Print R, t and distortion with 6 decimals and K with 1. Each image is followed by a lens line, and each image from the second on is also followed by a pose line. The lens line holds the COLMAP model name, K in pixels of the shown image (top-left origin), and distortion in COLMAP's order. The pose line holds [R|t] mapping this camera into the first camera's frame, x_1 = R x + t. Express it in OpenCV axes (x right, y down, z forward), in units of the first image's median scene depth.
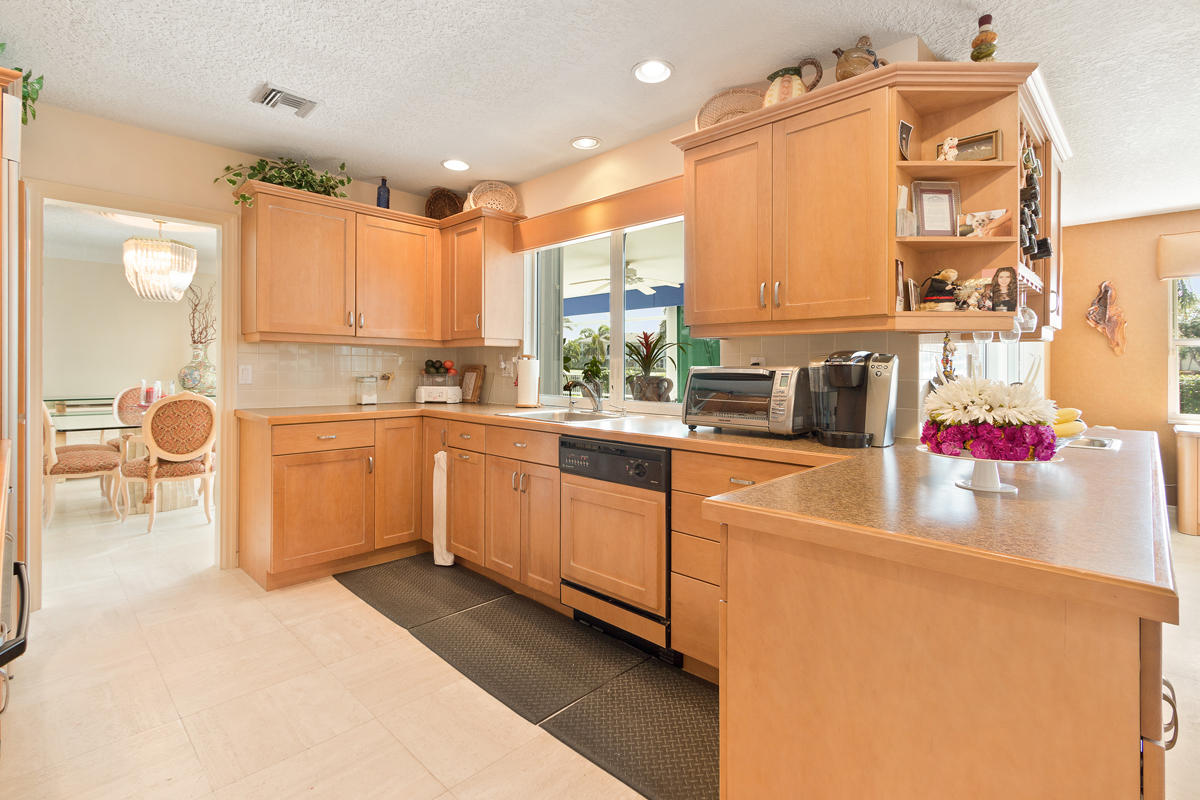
lens RADIAL K [[562.0, 0, 591.2], [0, 562.0, 364.1], [0, 0, 1]] dist [-0.001144, -0.000375]
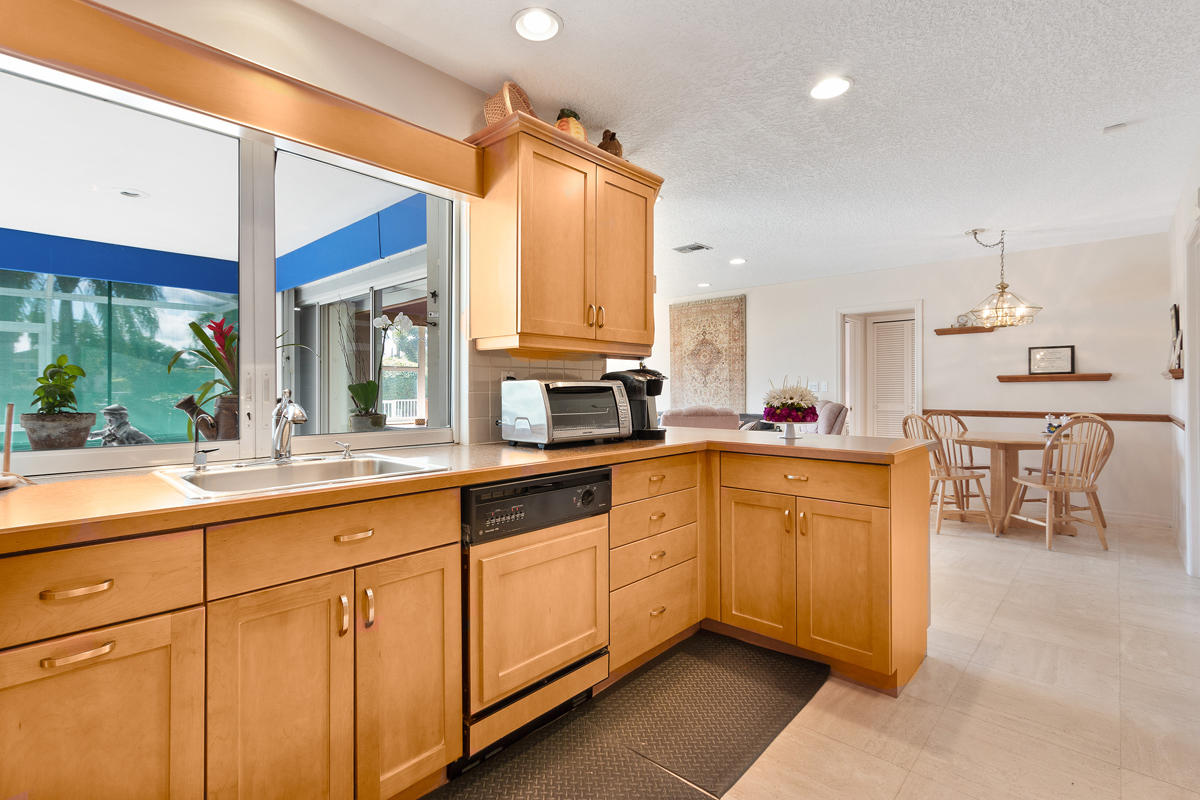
lens RADIAL K [[550.1, 0, 598.6], [0, 550.1, 392.0], [0, 0, 1]] dist [-0.000174, -0.000252]
pose [[-0.042837, -0.002274, 0.999079, -0.755315], [-0.003855, 0.999990, 0.002111, 0.022355], [-0.999075, -0.003761, -0.042845, 1.003396]]
